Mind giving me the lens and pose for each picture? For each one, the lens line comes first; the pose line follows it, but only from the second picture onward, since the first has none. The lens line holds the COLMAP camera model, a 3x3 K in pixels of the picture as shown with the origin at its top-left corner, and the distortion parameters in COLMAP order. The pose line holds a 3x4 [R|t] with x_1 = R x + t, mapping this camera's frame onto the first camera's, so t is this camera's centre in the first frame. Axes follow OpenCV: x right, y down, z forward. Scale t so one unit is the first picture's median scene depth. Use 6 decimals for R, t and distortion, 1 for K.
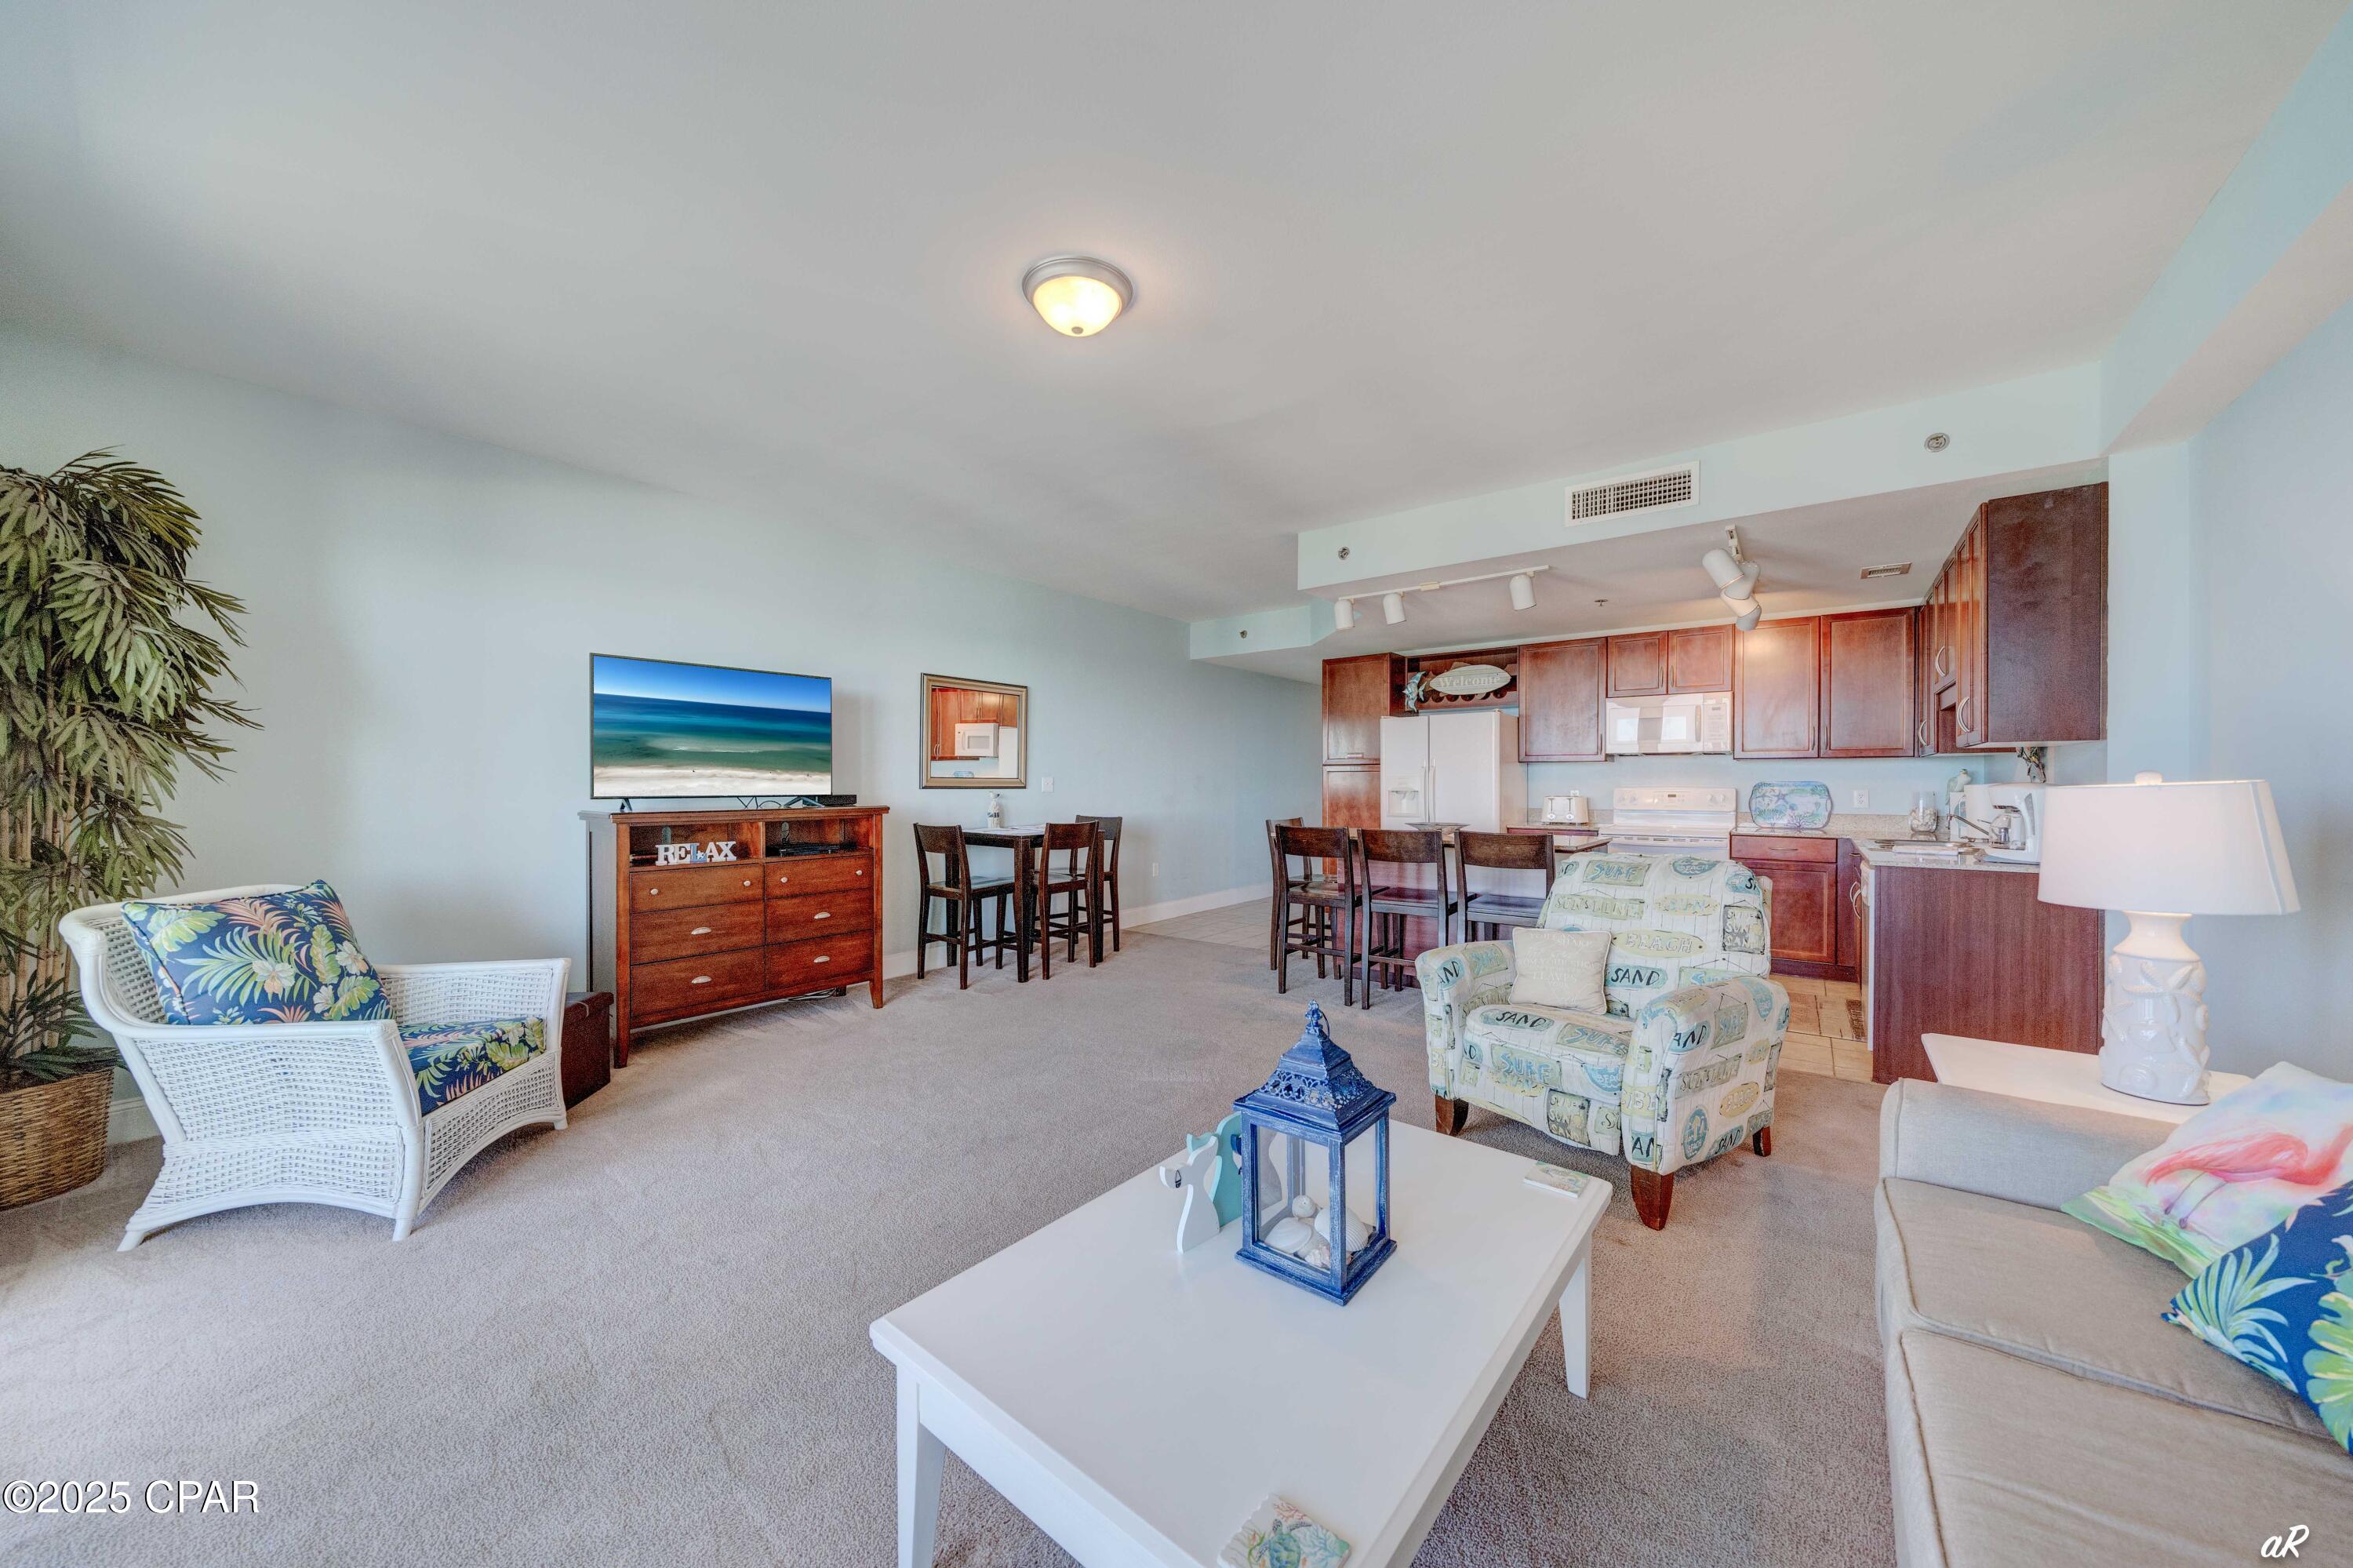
lens RADIAL K [[808.7, 0, 1169.5], [0, 808.7, 780.8], [0, 0, 1]] dist [-0.005874, -0.000102]
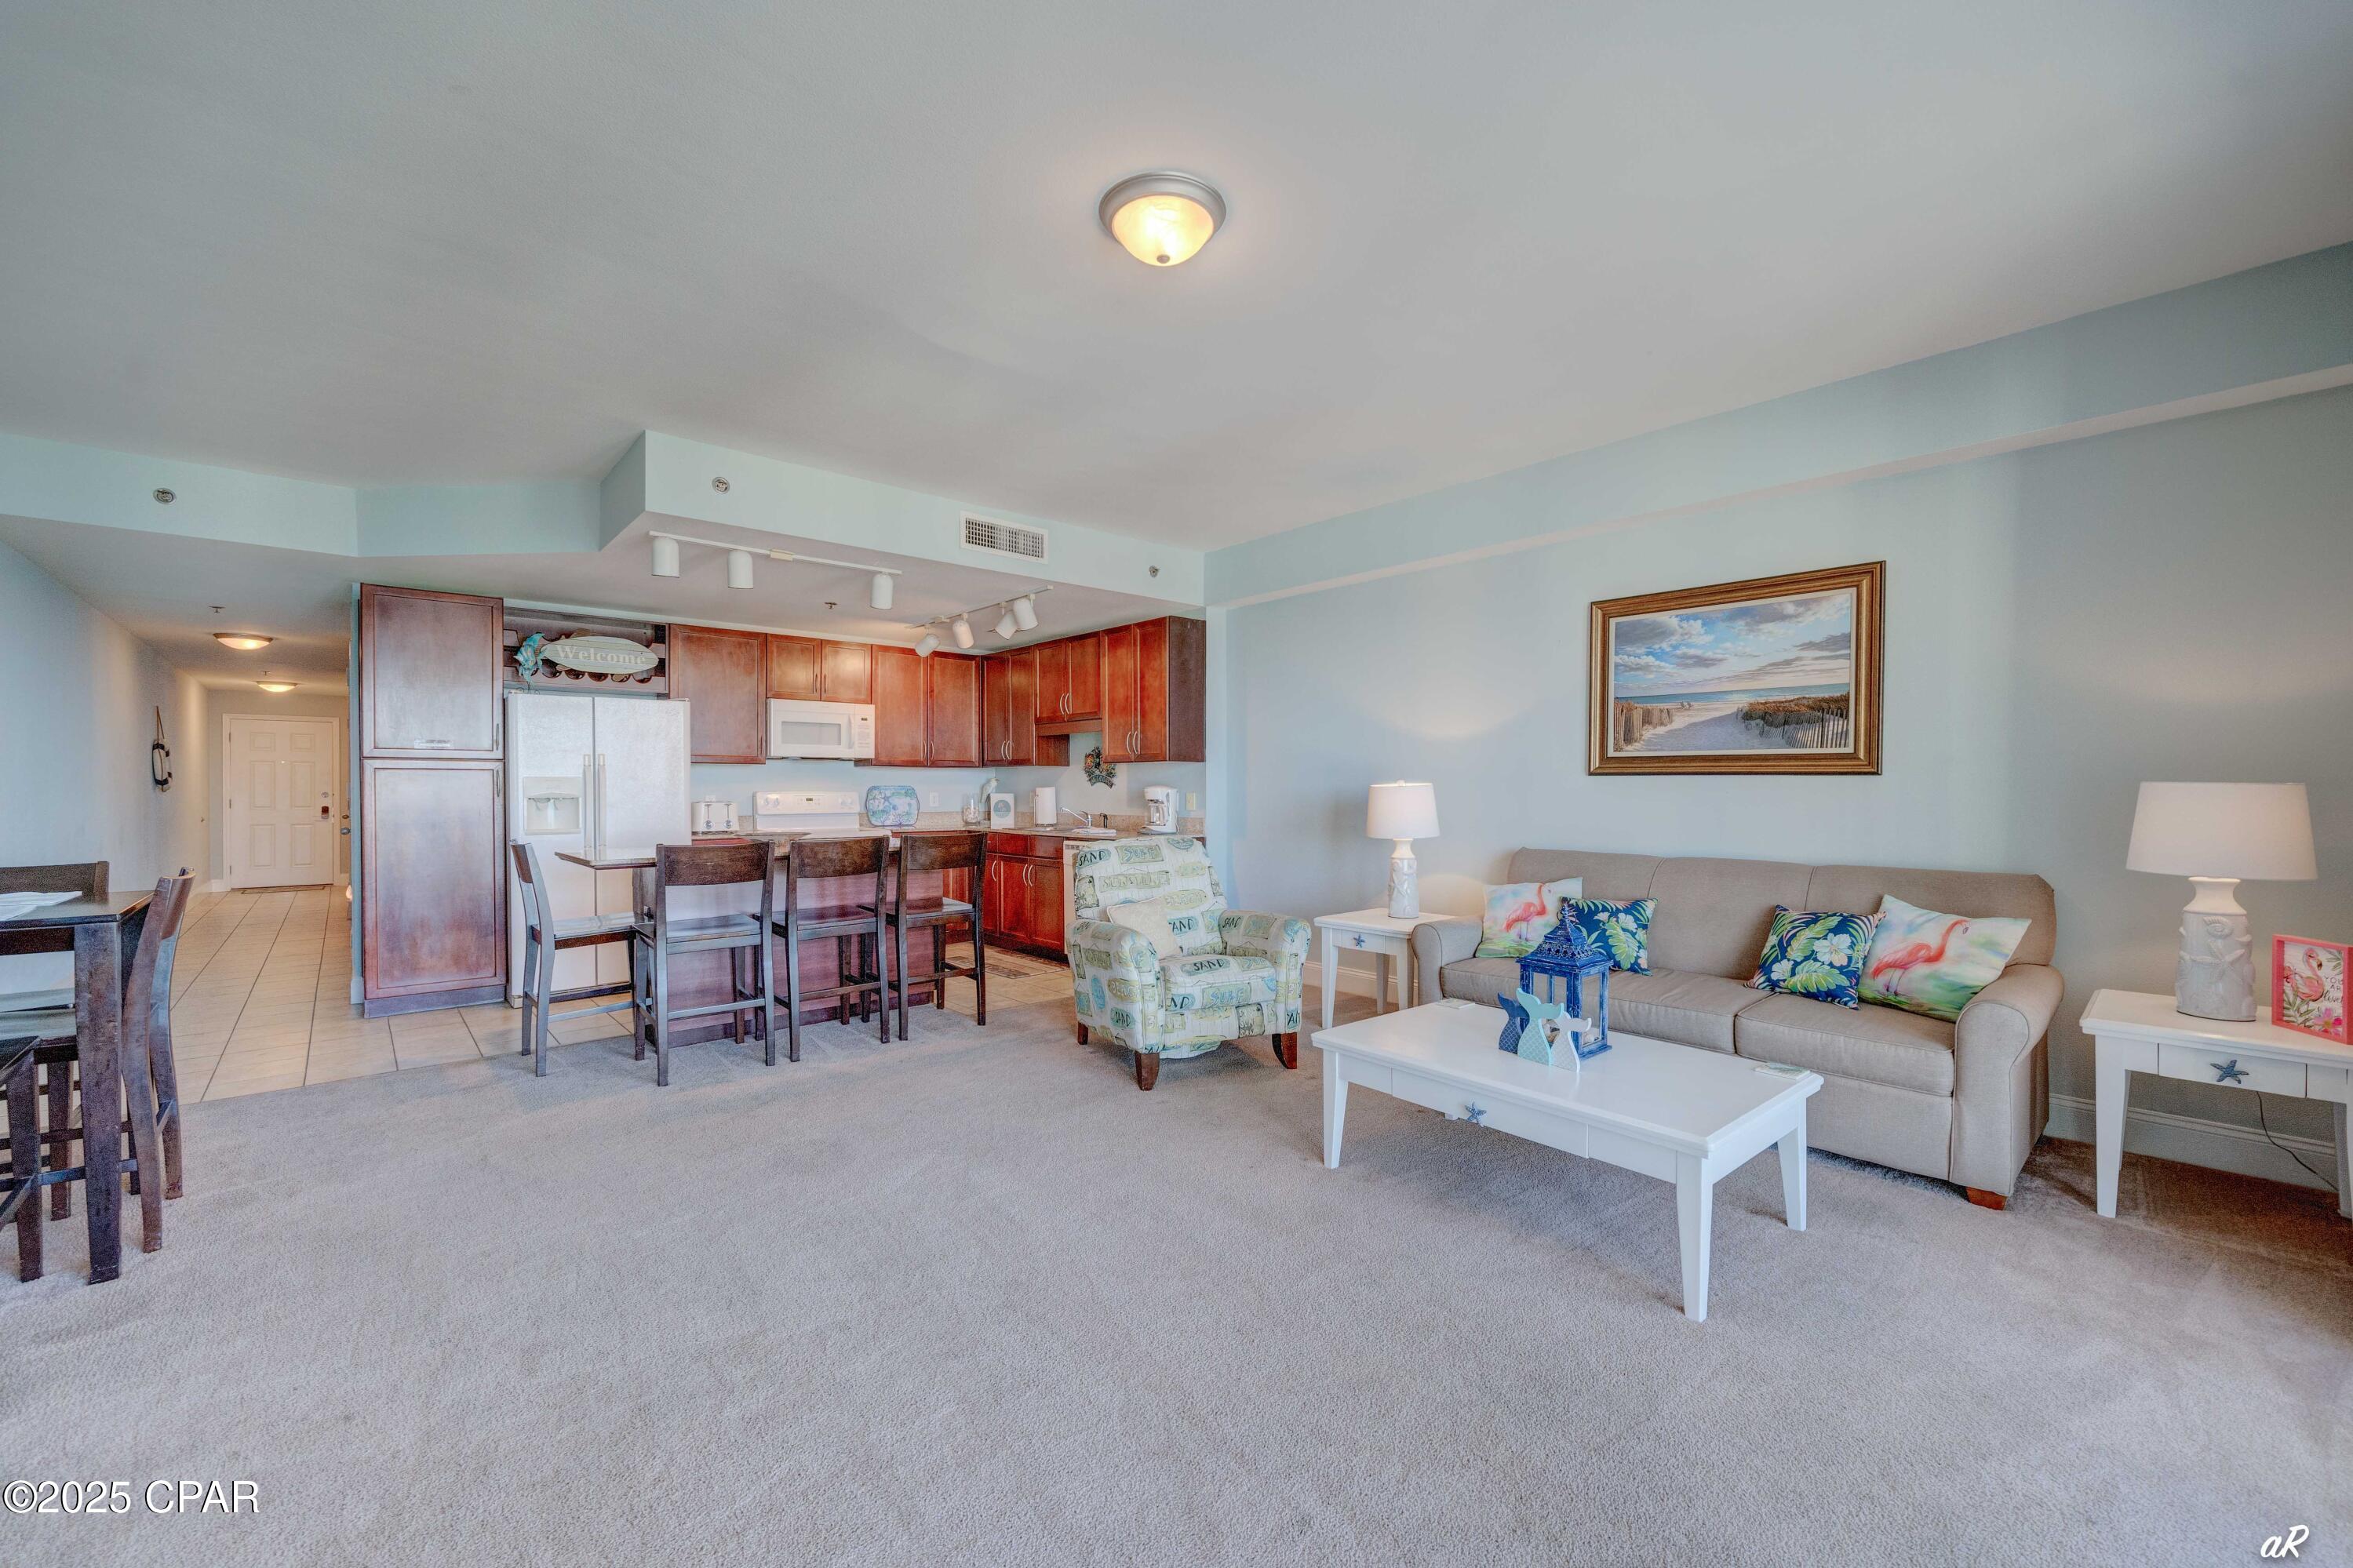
lens RADIAL K [[915.6, 0, 1176.5], [0, 915.6, 784.0], [0, 0, 1]] dist [-0.000724, 0.000083]
pose [[0.196374, 0.005134, 0.980516, -0.453900], [-0.000822, 0.999987, -0.005072, 0.004830], [-0.980529, 0.000190, 0.196375, 0.335602]]
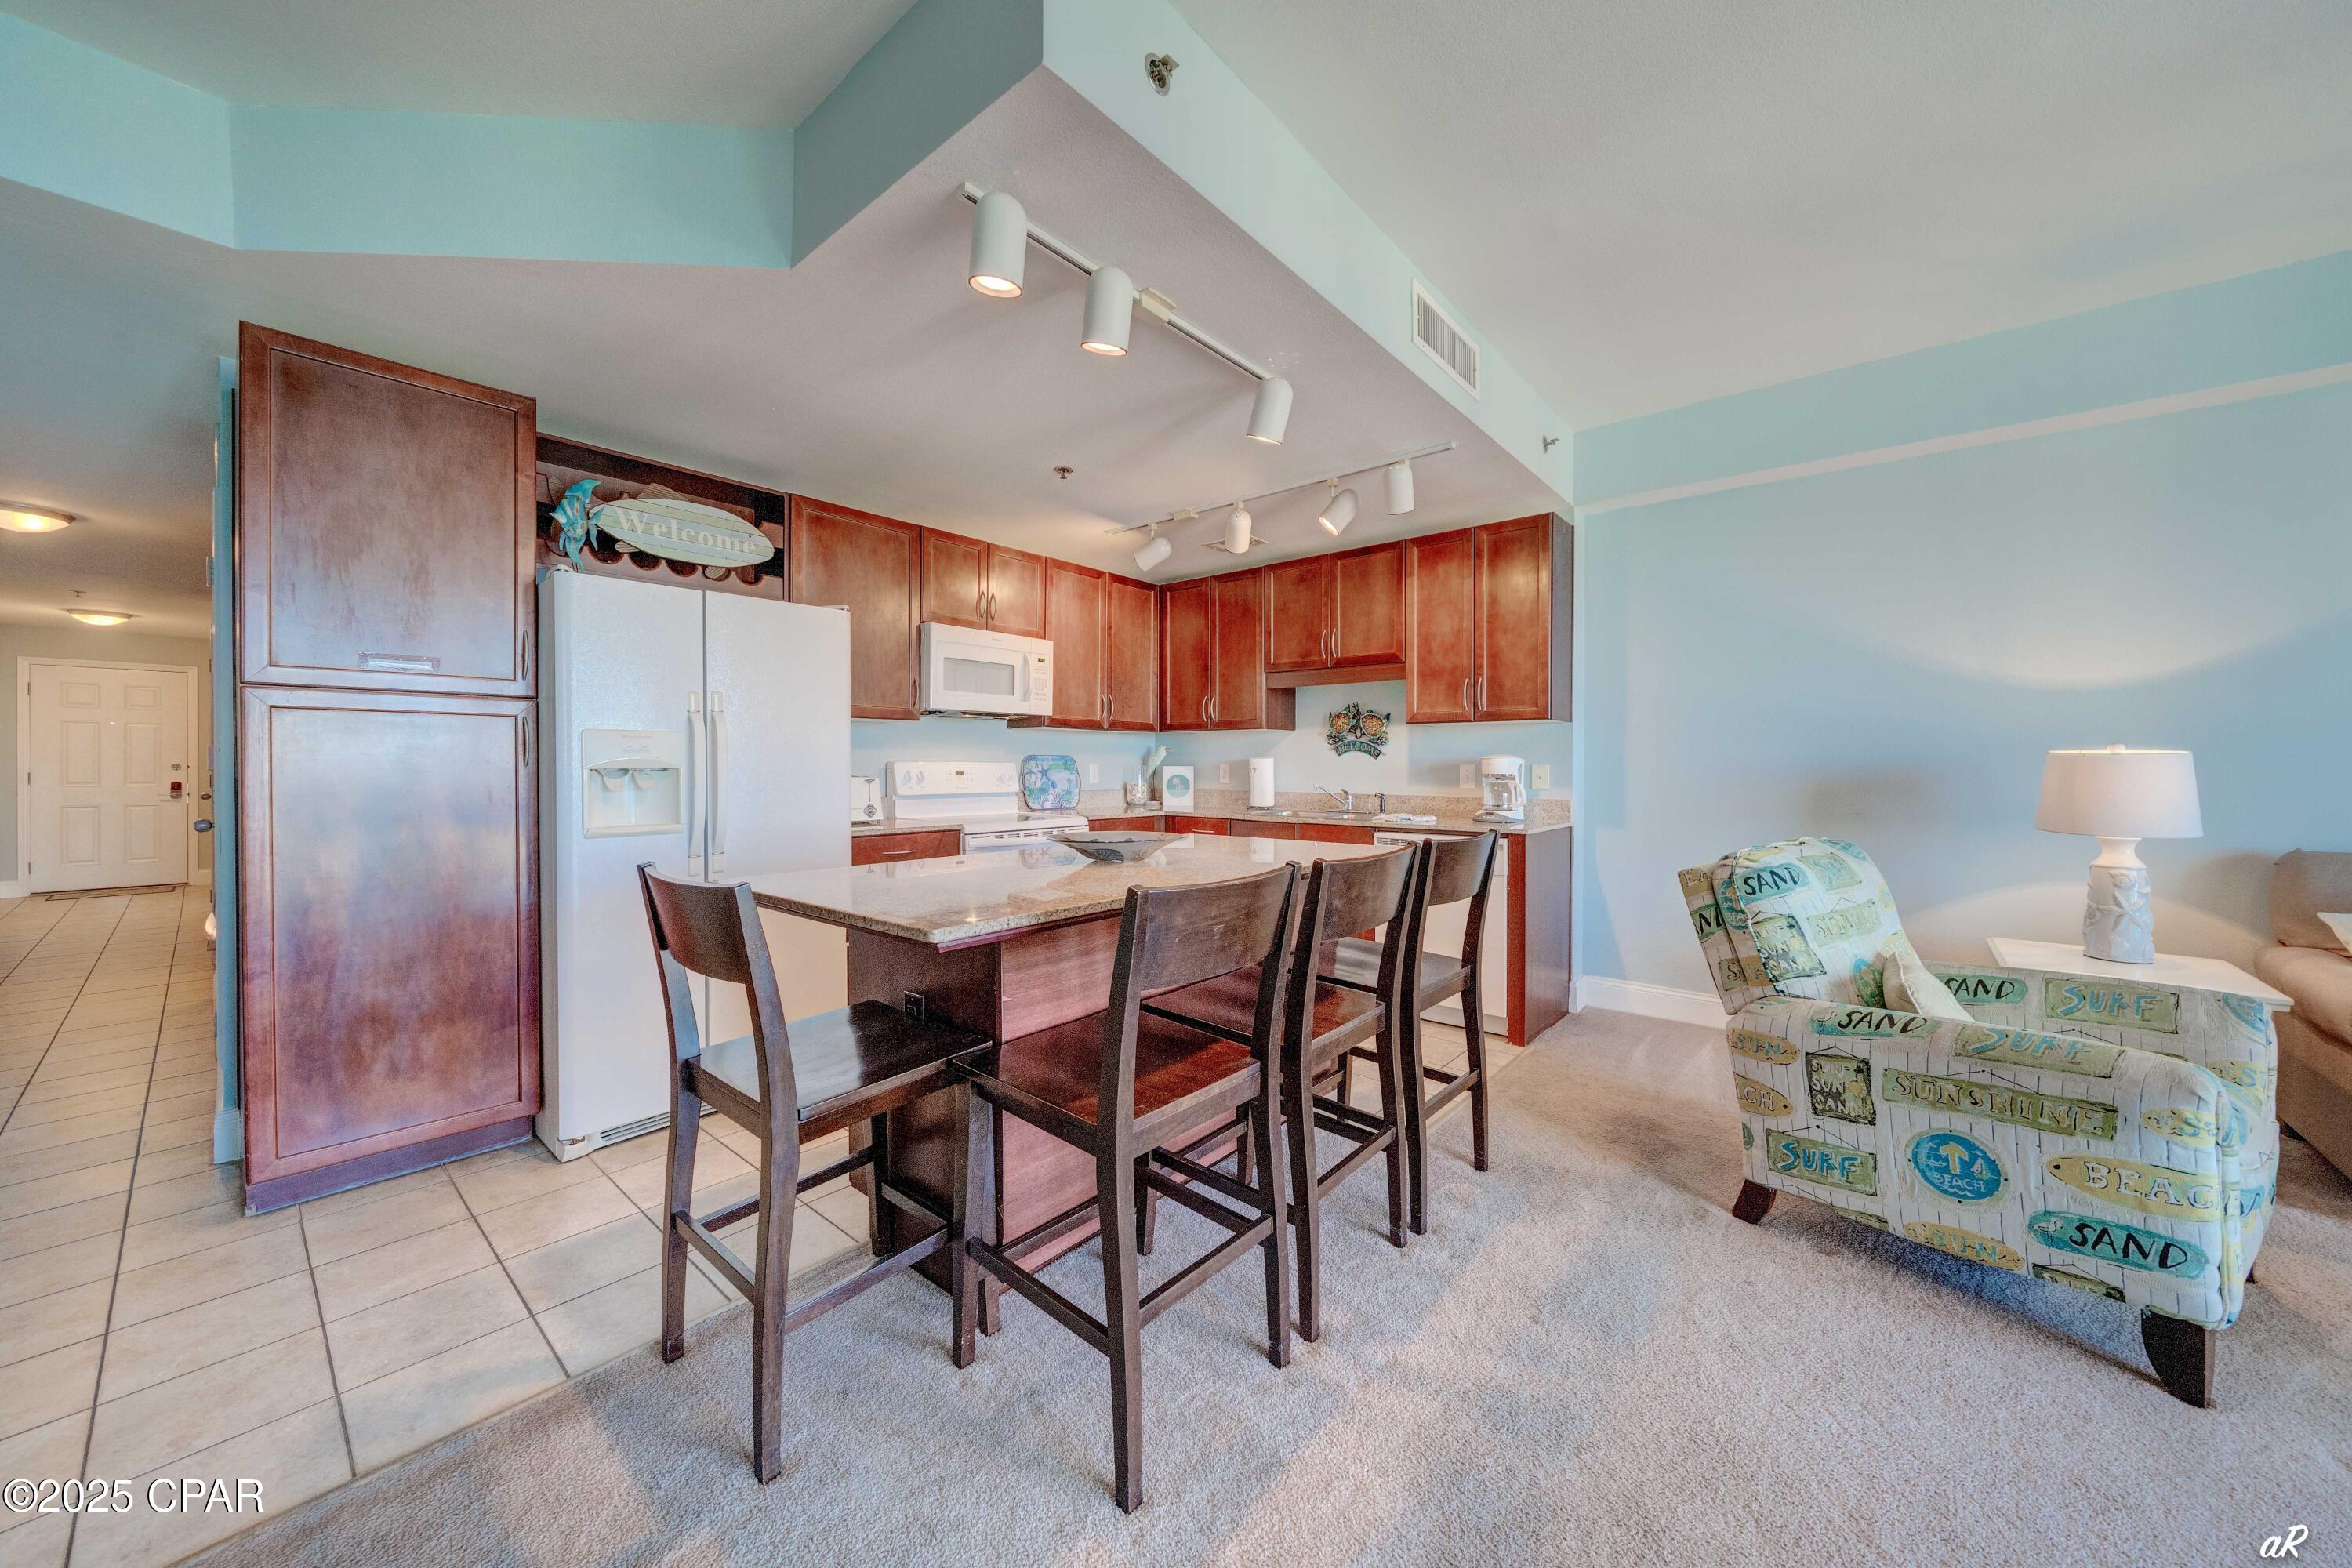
lens RADIAL K [[828.9, 0, 1186.4], [0, 828.9, 762.4], [0, 0, 1]] dist [-0.005154, -0.000184]
pose [[0.063207, 0.004358, 0.997991, -0.107215], [-0.004468, 0.999982, -0.004084, 0.011858], [-0.997990, -0.004200, 0.063225, 0.802017]]
